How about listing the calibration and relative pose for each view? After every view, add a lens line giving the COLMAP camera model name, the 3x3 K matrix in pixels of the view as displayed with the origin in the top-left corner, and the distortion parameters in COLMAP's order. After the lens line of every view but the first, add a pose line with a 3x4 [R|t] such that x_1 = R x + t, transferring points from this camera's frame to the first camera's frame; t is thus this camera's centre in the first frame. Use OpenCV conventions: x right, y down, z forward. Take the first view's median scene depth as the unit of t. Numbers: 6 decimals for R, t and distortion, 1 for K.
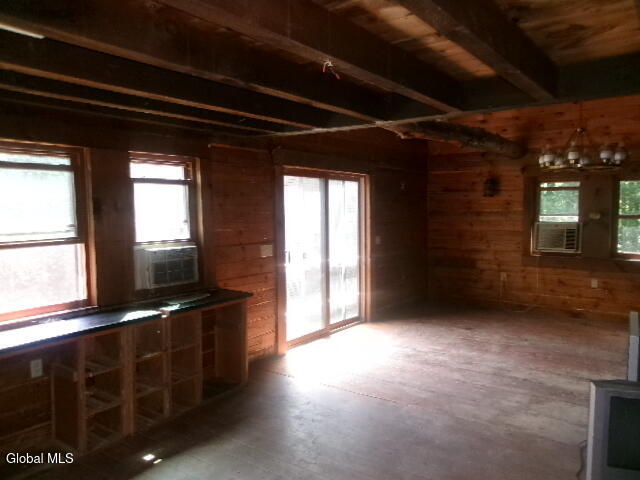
lens RADIAL K [[504.9, 0, 320.0], [0, 504.9, 240.0], [0, 0, 1]] dist [-0.002326, 0.008921]
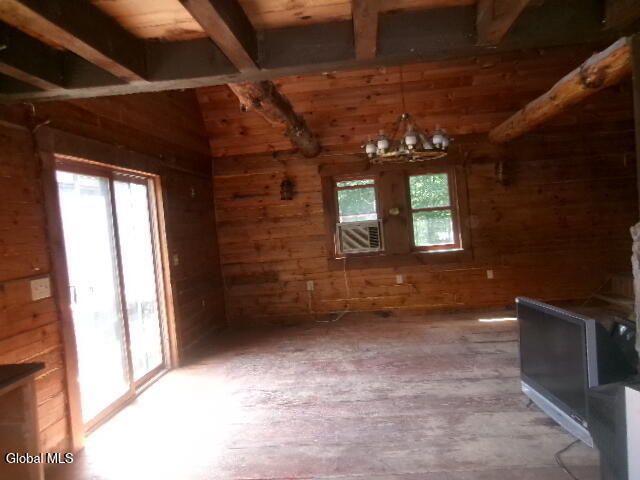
lens RADIAL K [[504.9, 0, 320.0], [0, 504.9, 240.0], [0, 0, 1]] dist [-0.002326, 0.008921]
pose [[0.852780, -0.087244, 0.514932, -0.097772], [0.111508, 0.993630, -0.016318, 0.007673], [-0.510228, 0.071334, 0.857076, 0.227059]]
